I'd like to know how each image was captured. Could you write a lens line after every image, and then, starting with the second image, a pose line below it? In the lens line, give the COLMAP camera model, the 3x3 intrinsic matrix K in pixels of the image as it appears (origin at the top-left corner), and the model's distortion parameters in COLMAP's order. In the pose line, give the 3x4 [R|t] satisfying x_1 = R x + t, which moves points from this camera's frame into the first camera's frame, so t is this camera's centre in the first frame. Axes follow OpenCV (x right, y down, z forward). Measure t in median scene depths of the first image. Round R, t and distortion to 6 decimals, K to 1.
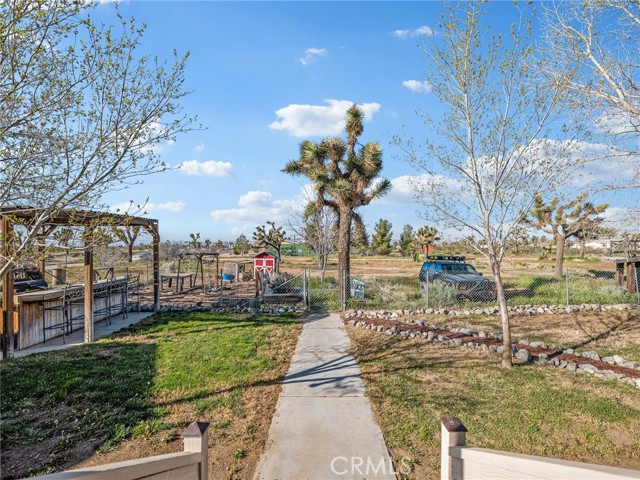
lens RADIAL K [[293.0, 0, 323.5], [0, 293.0, 239.7], [0, 0, 1]] dist [0.000526, 0.000529]
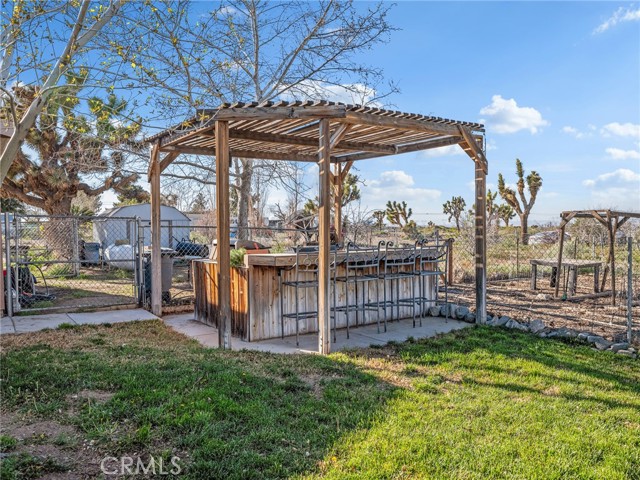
lens RADIAL K [[523.8, 0, 321.3], [0, 523.8, 234.5], [0, 0, 1]] dist [0.004955, -0.003821]
pose [[0.533700, 0.014460, -0.845550, -0.012054], [0.010816, 0.999655, 0.023922, 0.106039], [0.845605, -0.021913, 0.533359, 0.463184]]
